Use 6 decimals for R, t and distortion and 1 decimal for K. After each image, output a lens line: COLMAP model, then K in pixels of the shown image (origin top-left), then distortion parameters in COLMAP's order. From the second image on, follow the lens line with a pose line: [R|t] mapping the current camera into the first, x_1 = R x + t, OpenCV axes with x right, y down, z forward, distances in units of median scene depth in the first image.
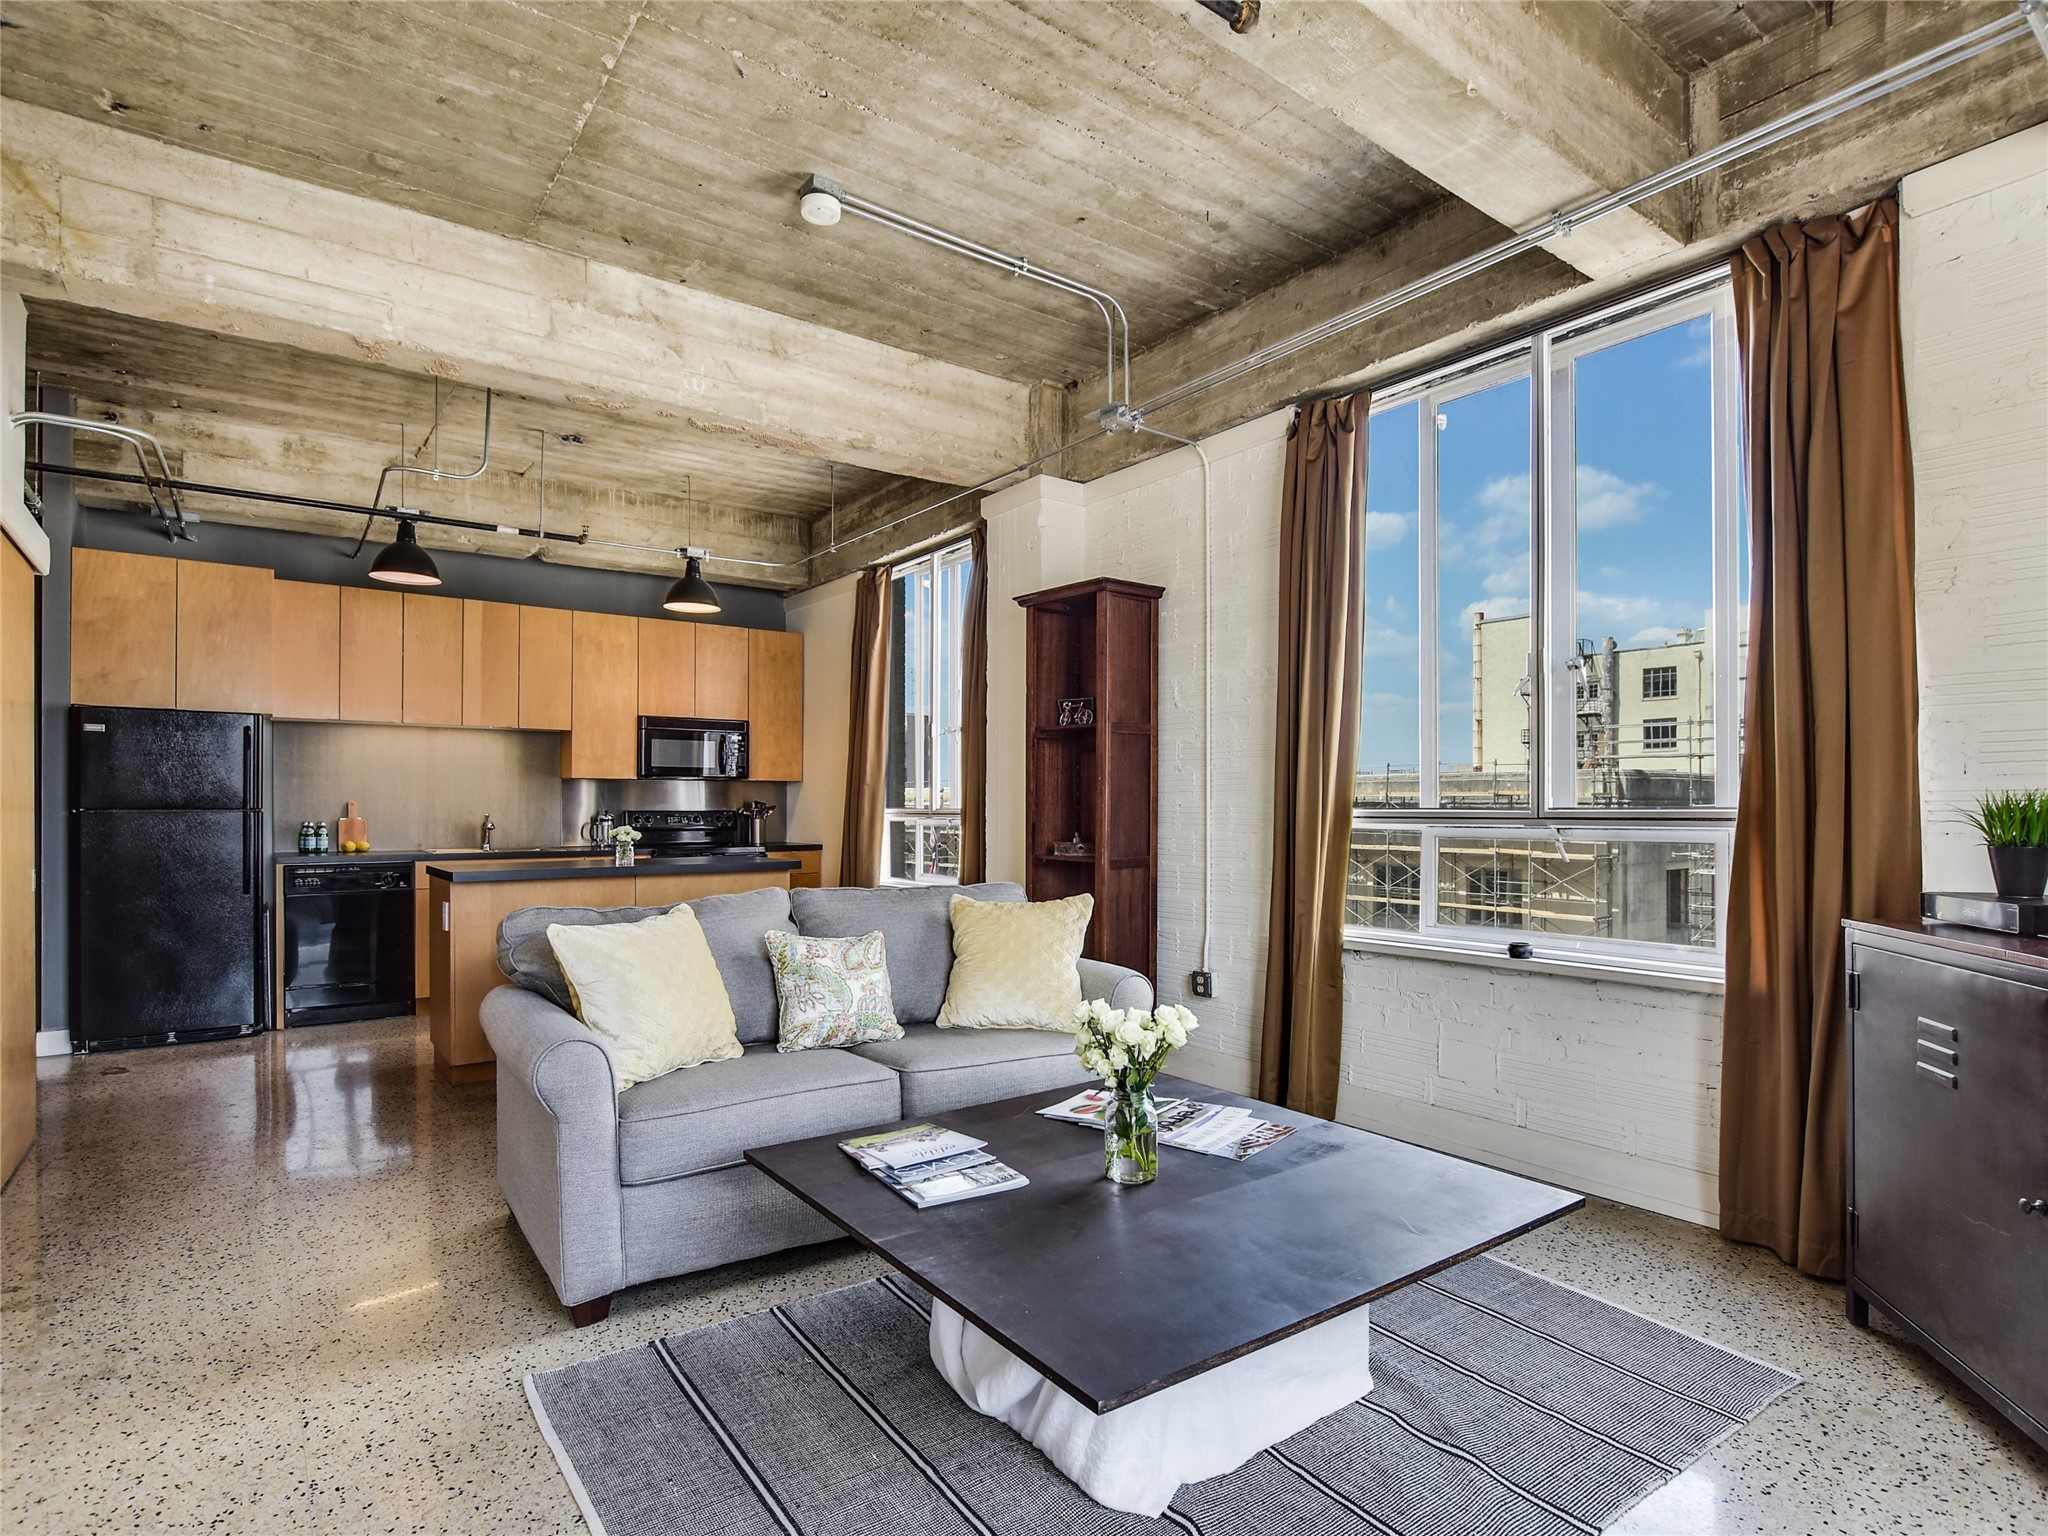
lens RADIAL K [[1057.8, 0, 1019.6], [0, 1057.8, 800.1], [0, 0, 1]] dist [-0.004422, -0.000959]
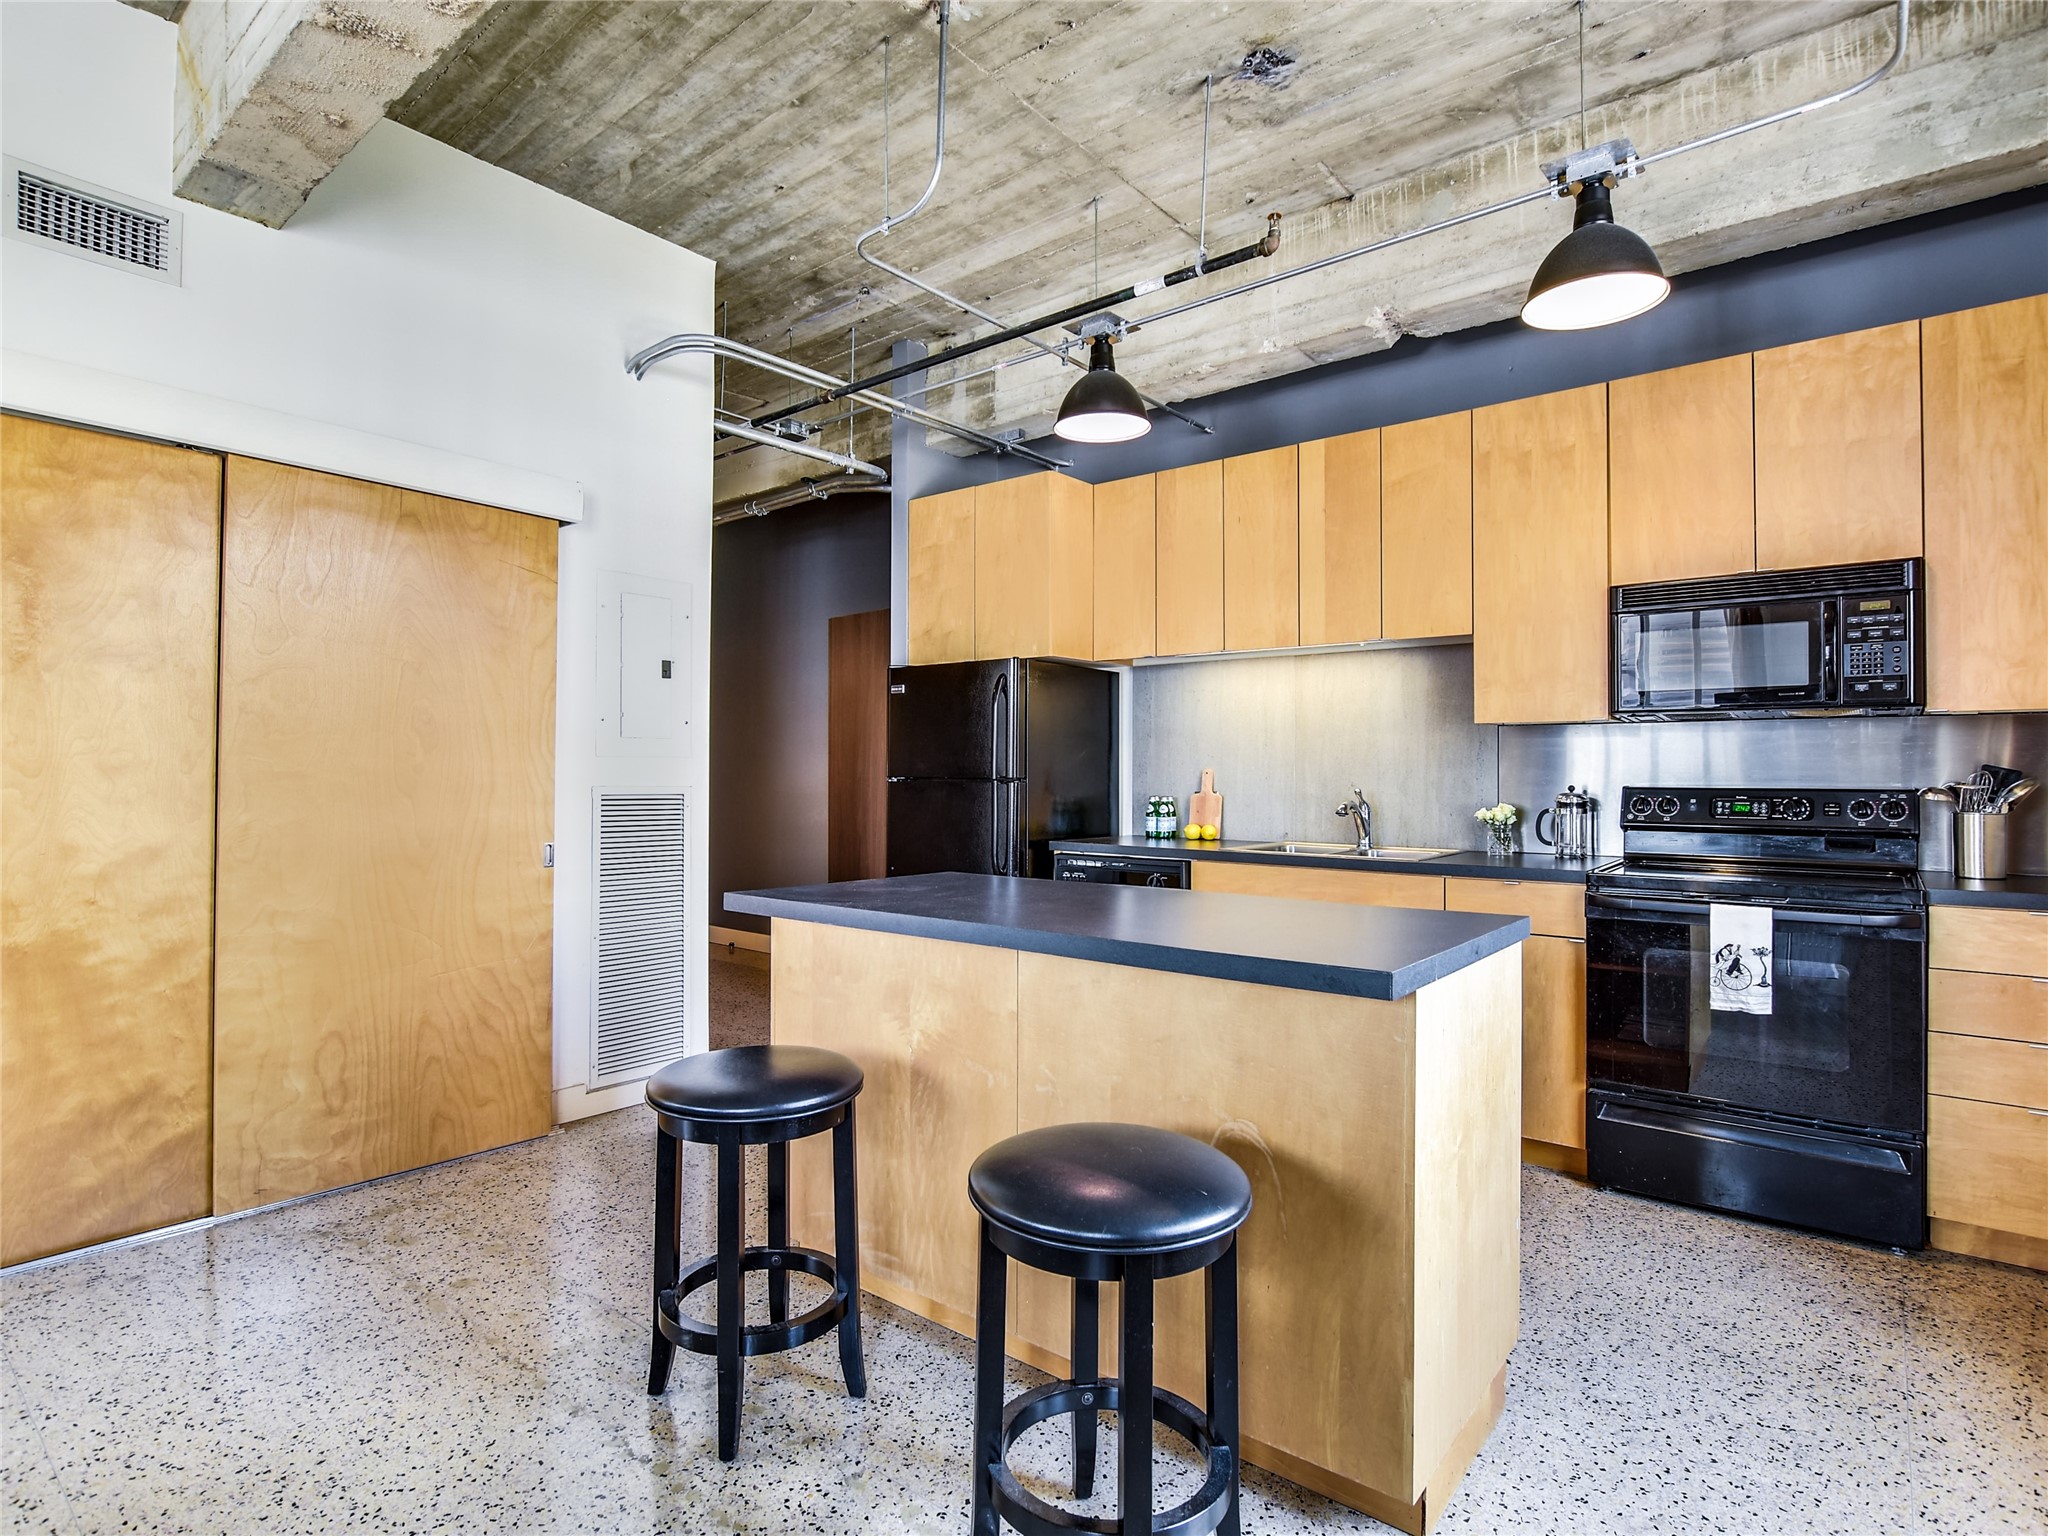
lens RADIAL K [[1073.3, 0, 1025.1], [0, 1073.3, 760.8], [0, 0, 1]] dist [-0.014787, -0.000988]
pose [[0.246634, -0.009962, -0.969057, 0.042597], [0.005440, 0.999946, -0.008895, 0.001613], [0.969093, -0.003078, 0.246675, 0.676193]]
